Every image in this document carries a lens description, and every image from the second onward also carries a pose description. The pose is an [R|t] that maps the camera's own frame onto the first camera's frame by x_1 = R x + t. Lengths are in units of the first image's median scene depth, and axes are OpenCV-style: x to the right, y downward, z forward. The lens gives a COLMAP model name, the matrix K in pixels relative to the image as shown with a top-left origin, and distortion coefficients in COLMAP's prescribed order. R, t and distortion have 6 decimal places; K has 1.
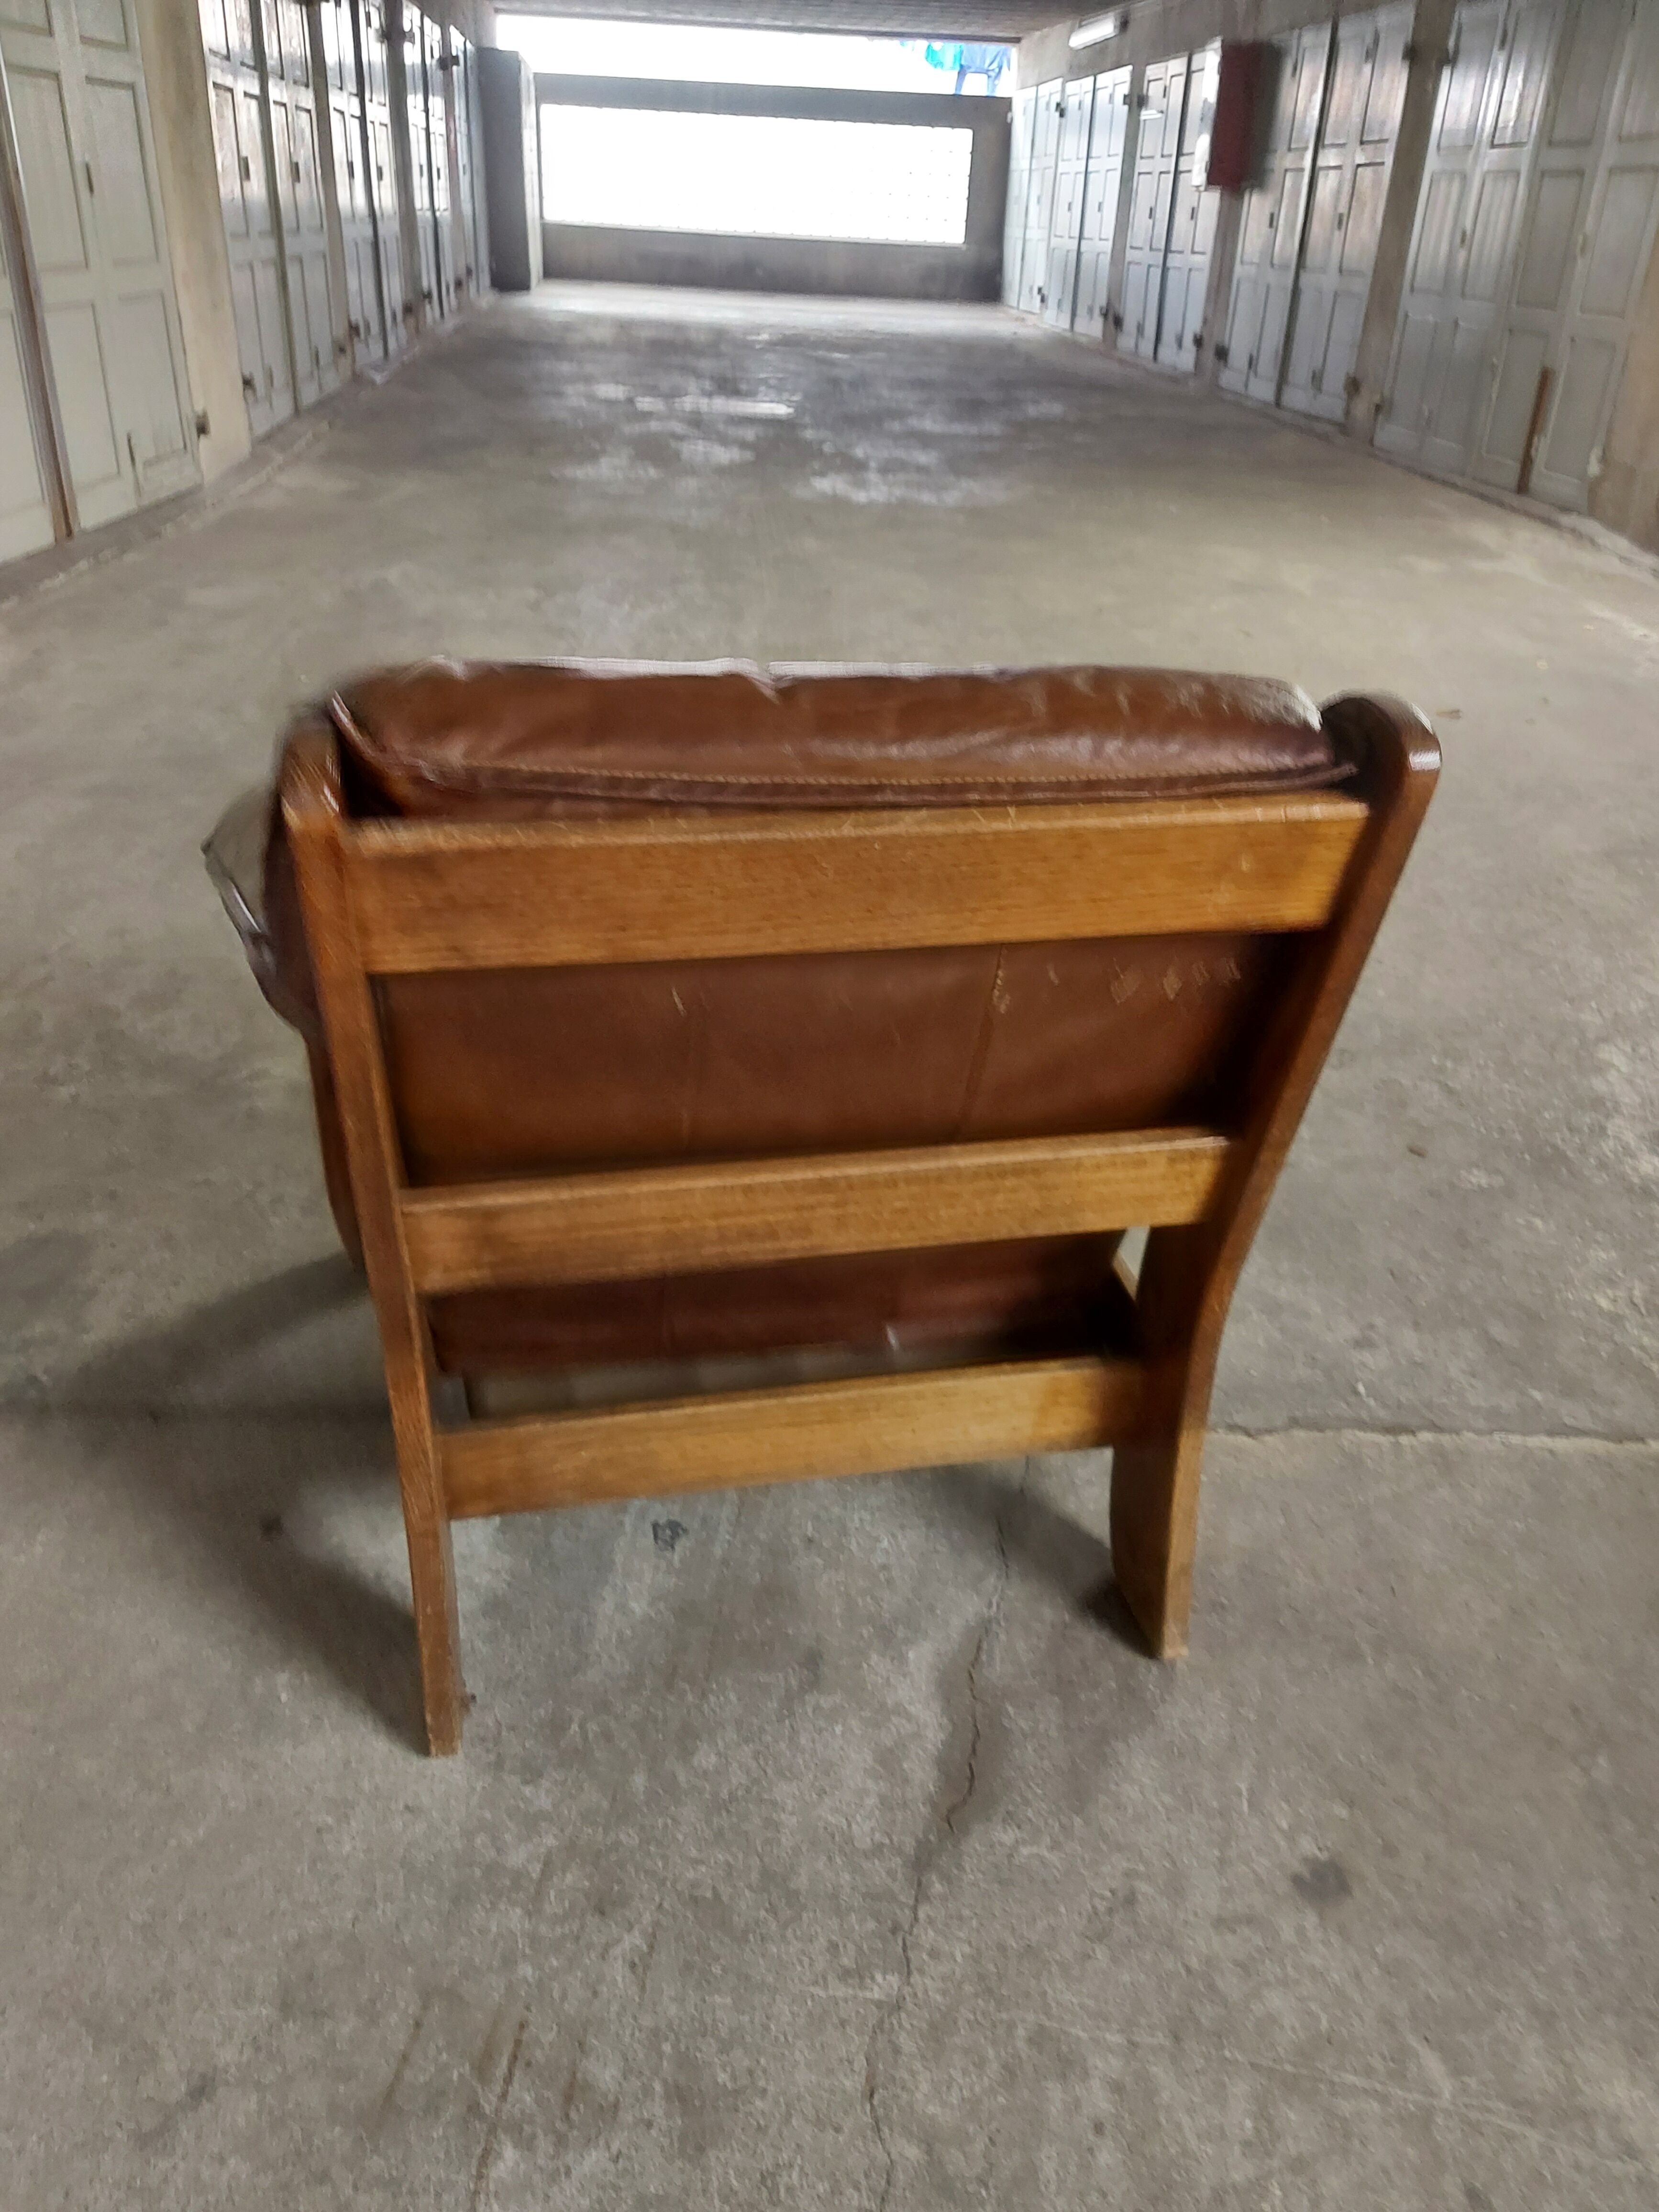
lens RADIAL K [[1636.3, 0, 827.0], [0, 1636.3, 1129.4], [0, 0, 1]] dist [0.074297, -0.073630]
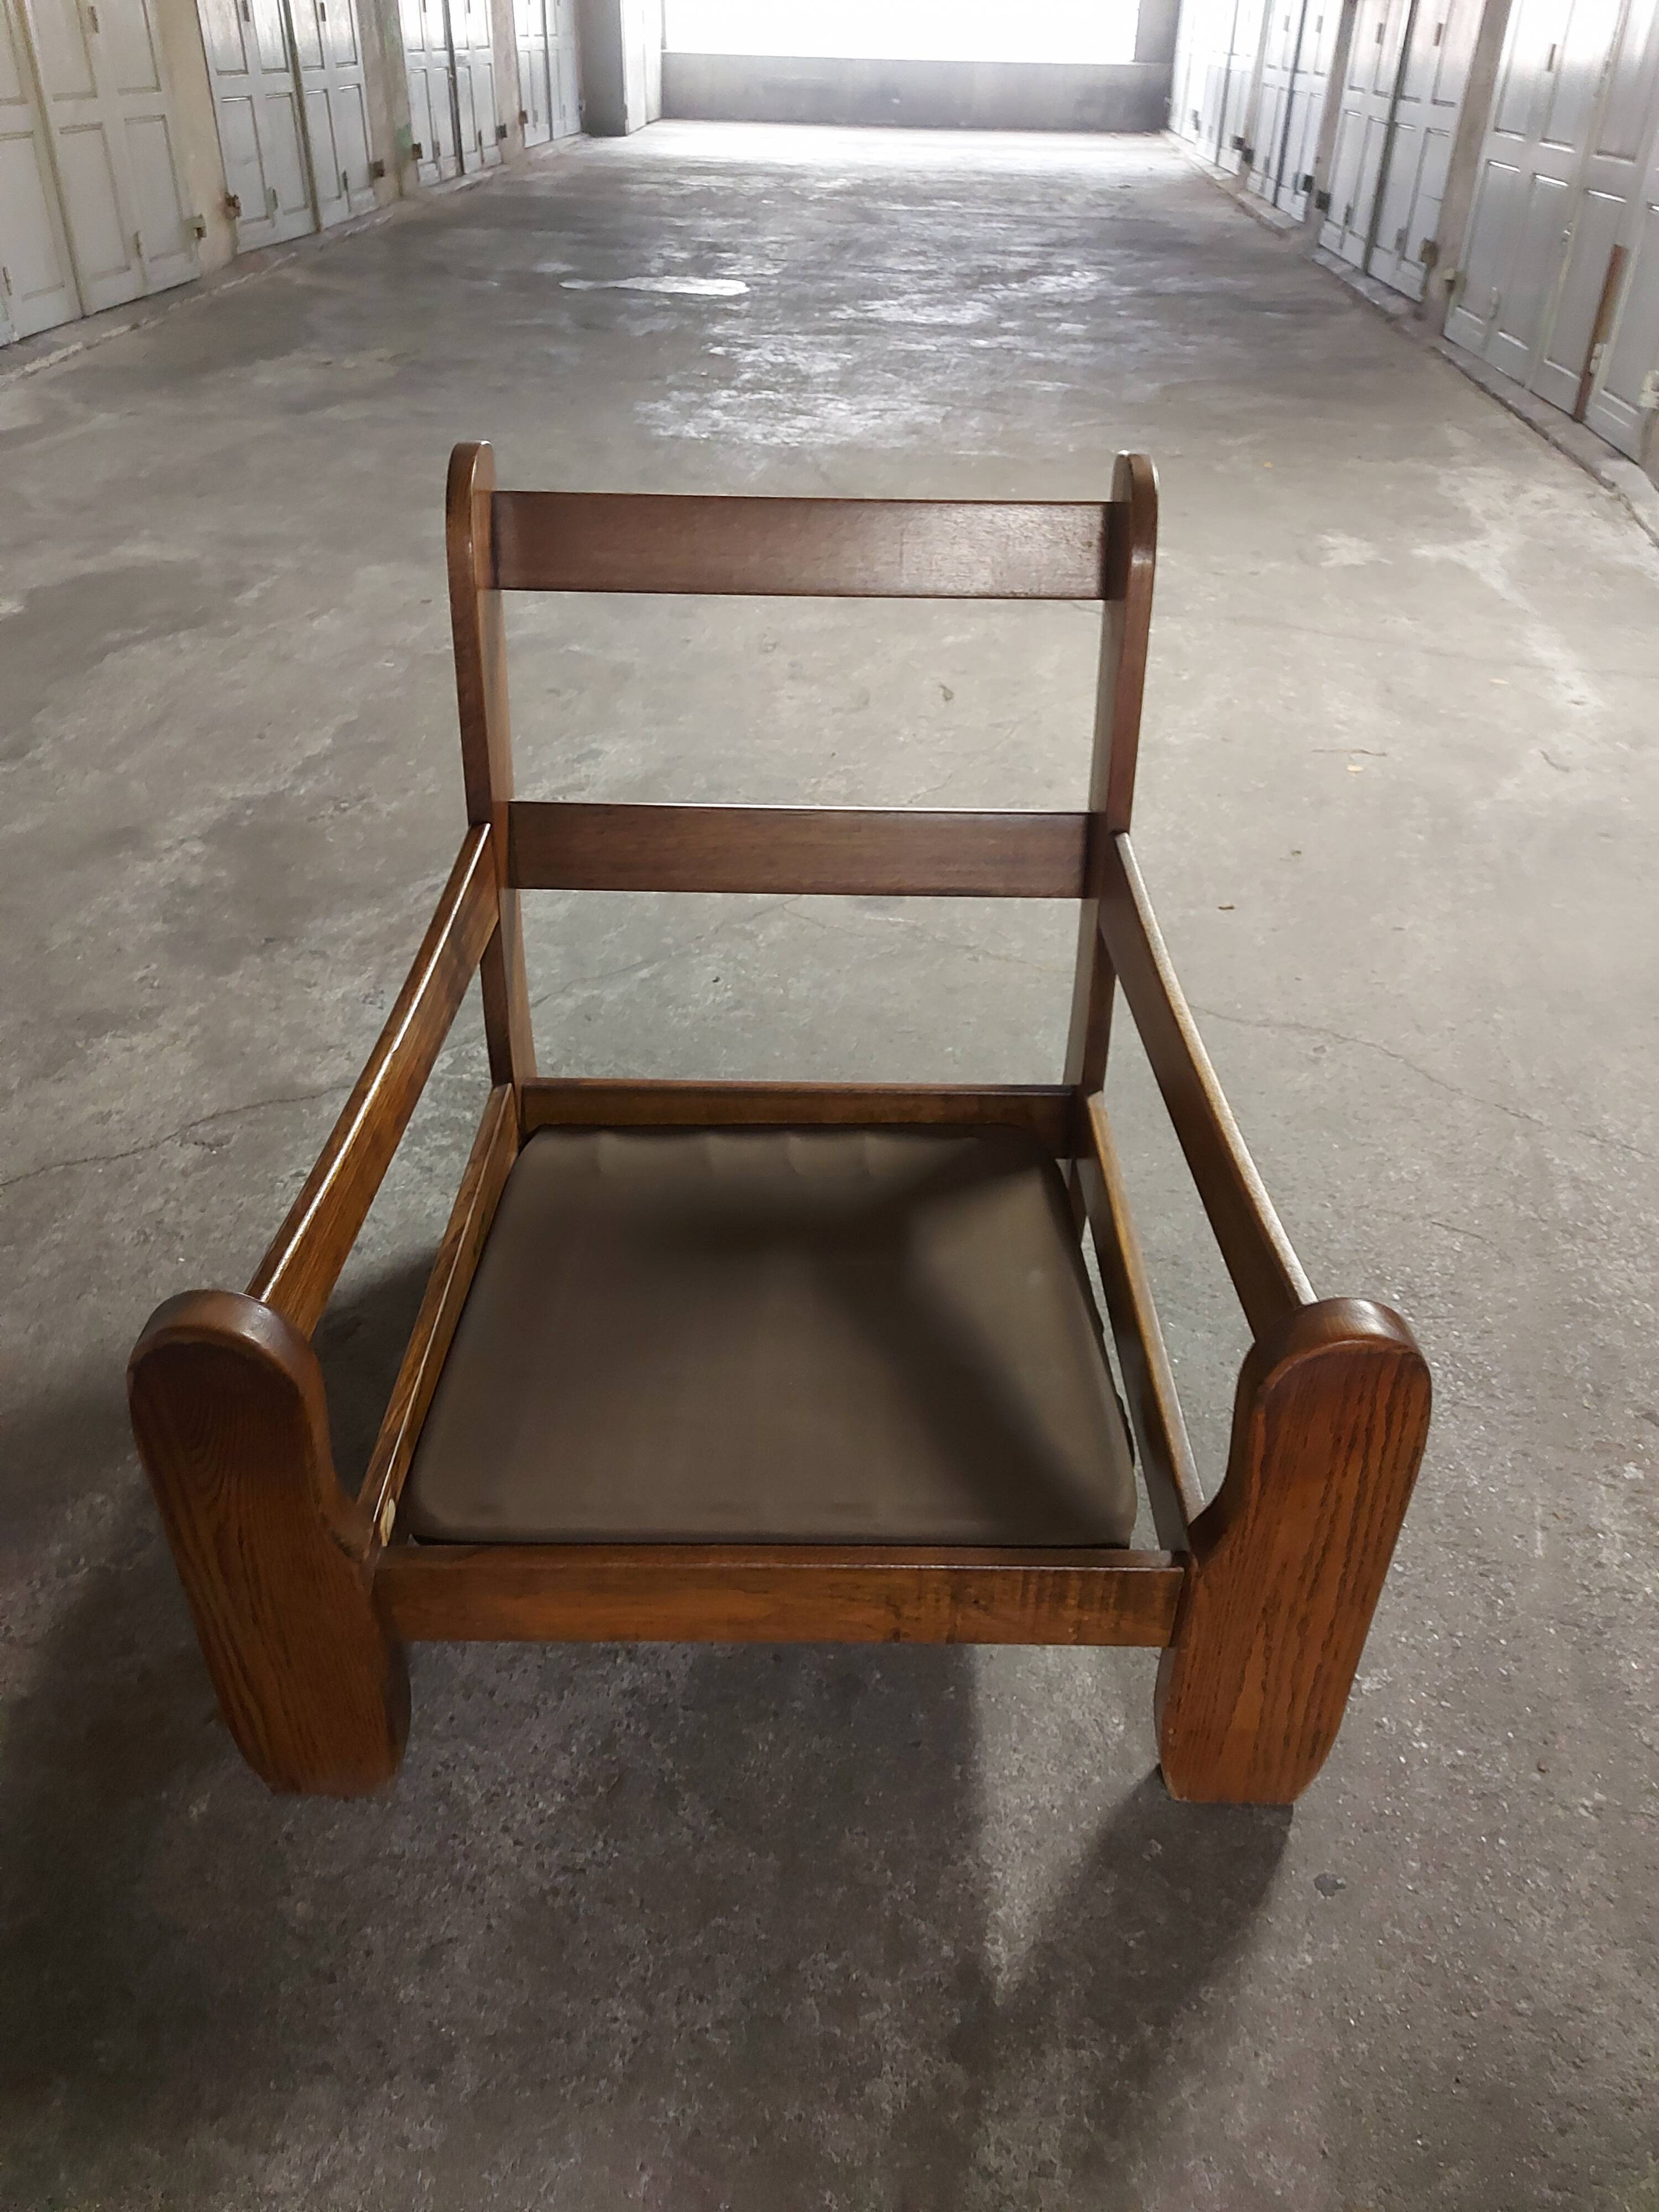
lens RADIAL K [[1618.8, 0, 824.3], [0, 1618.8, 1076.8], [0, 0, 1]] dist [0.077058, -0.072401]
pose [[0.987038, 0.060113, -0.148804, 0.234417], [-0.050478, 0.996427, 0.067709, -0.137358], [0.152342, -0.059320, 0.986546, 0.232673]]
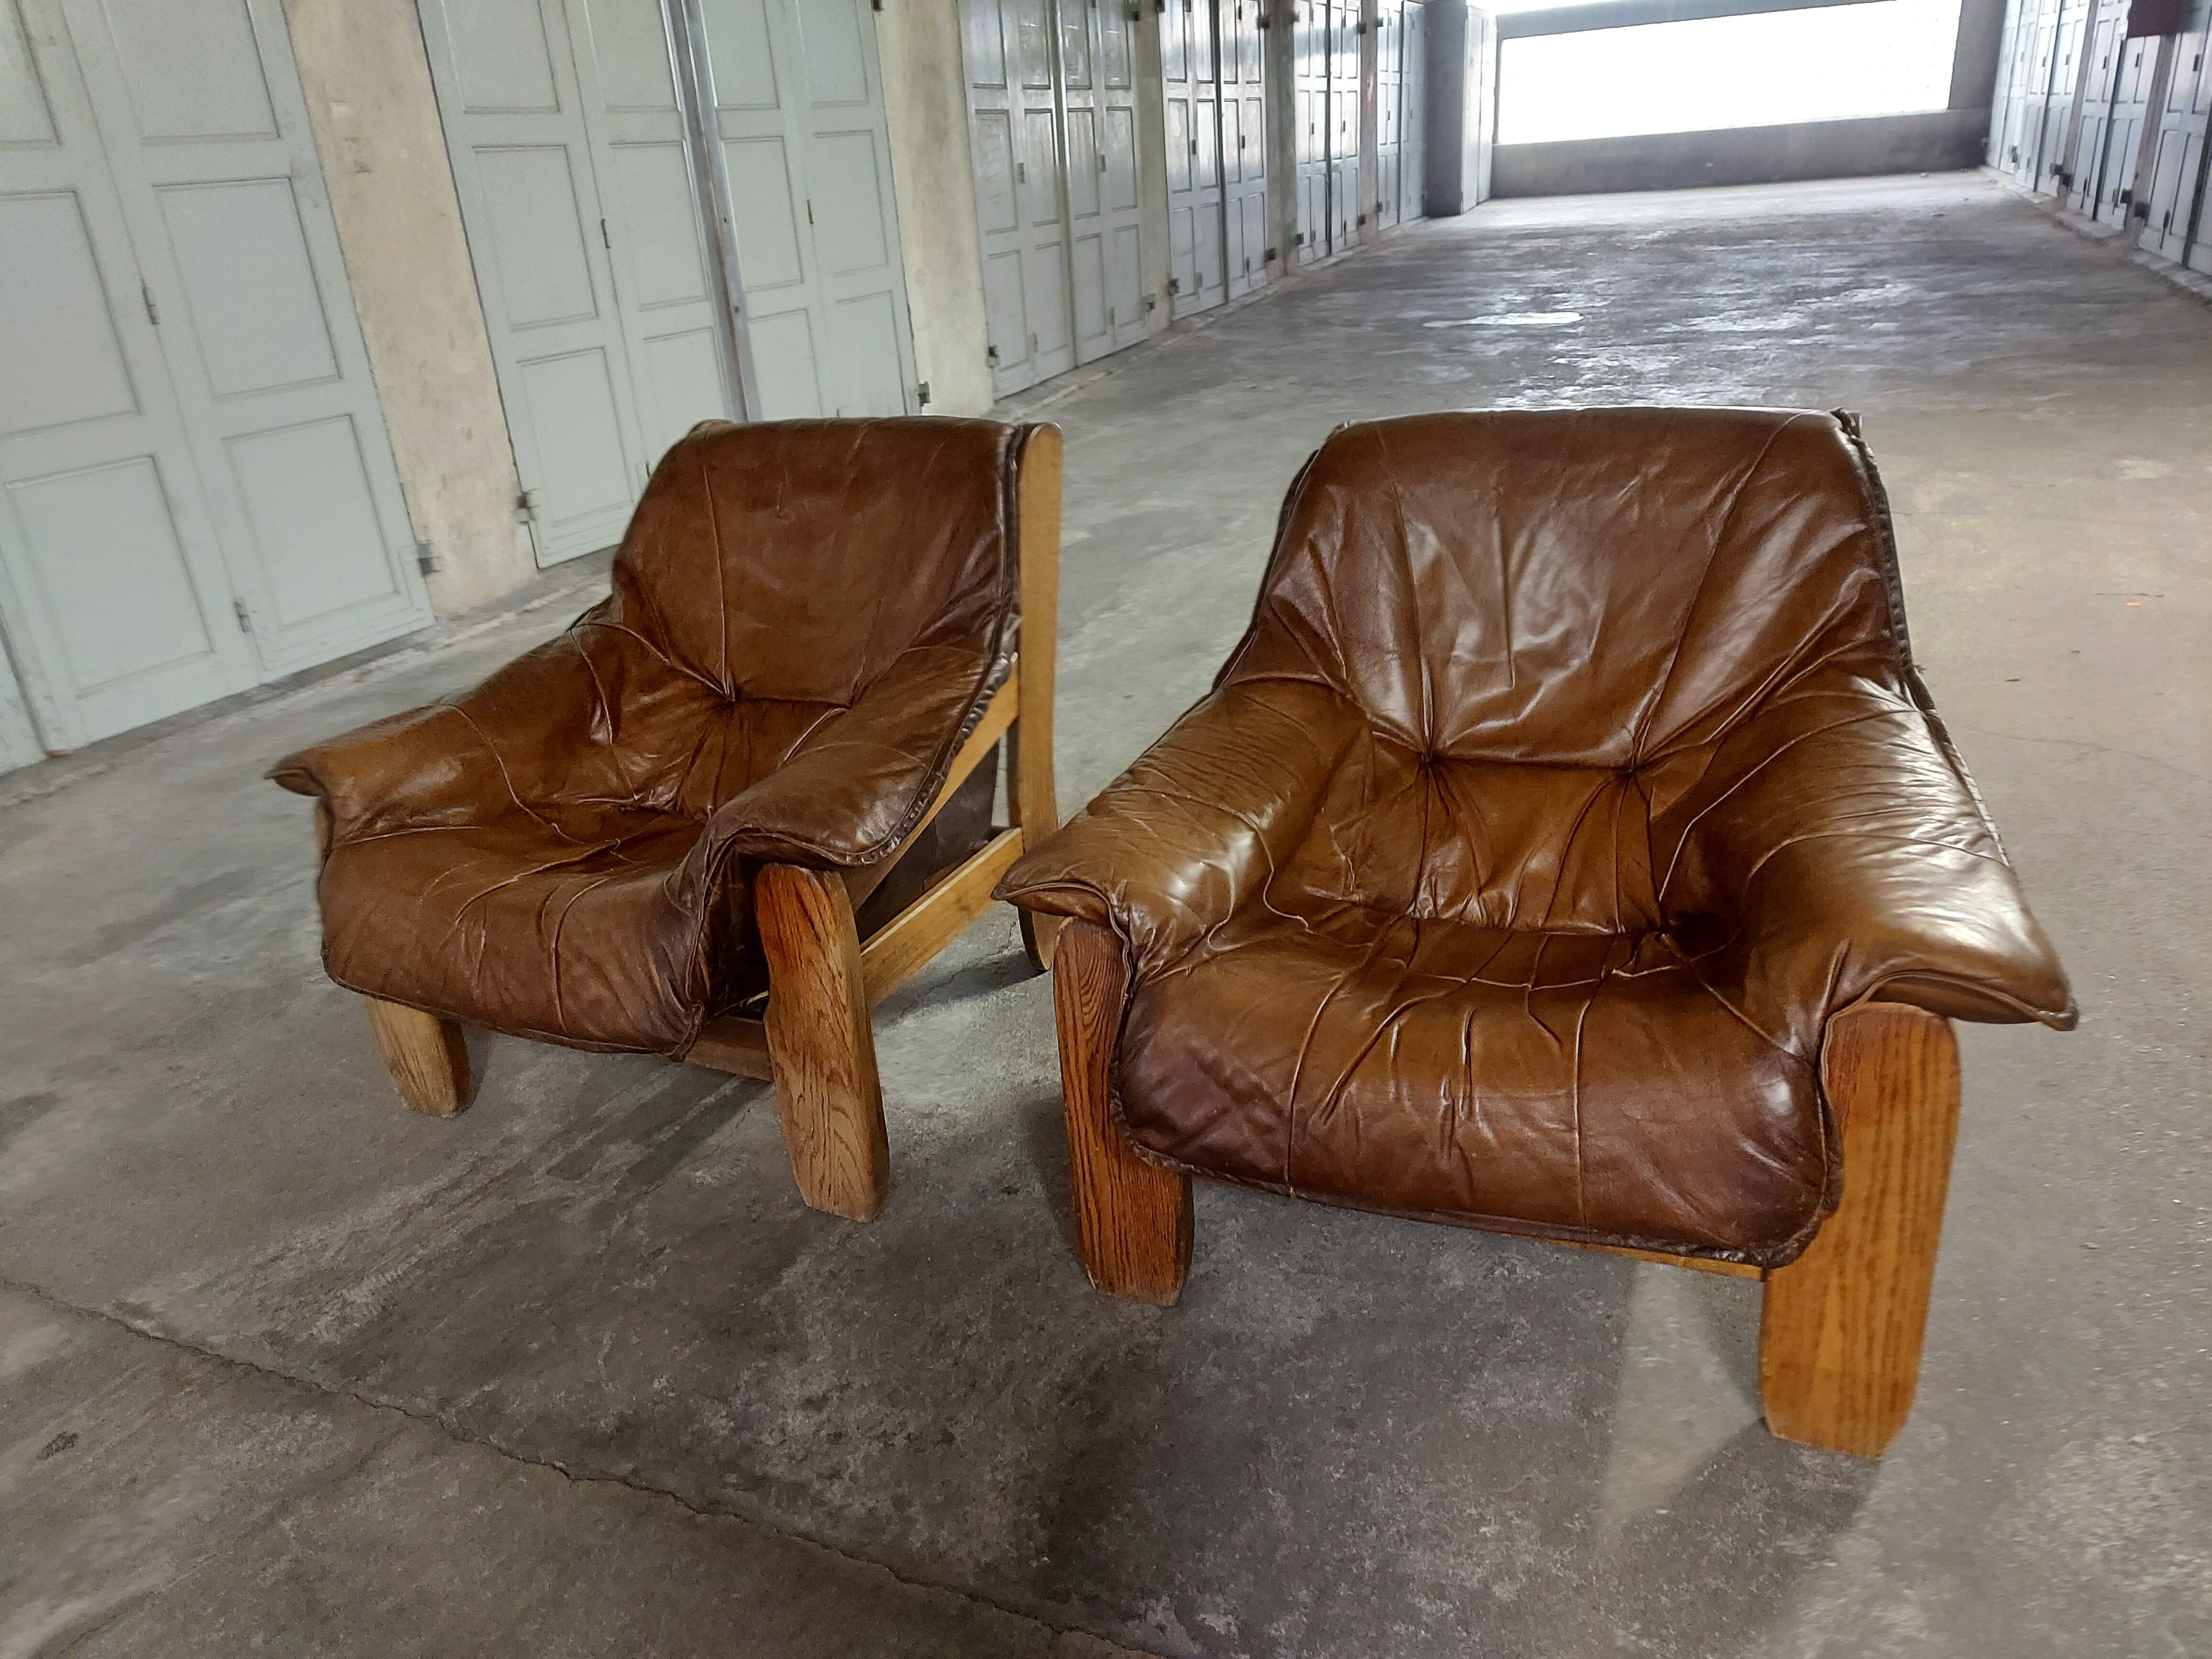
lens RADIAL K [[1584.4, 0, 1102.9], [0, 1584.4, 833.0], [0, 0, 1]] dist [0.078319, -0.073969]
pose [[0.894987, 0.068152, -0.440856, 0.239879], [-0.108479, 0.991846, -0.066895, -0.042813], [0.432702, 0.107693, 0.895082, 0.058079]]
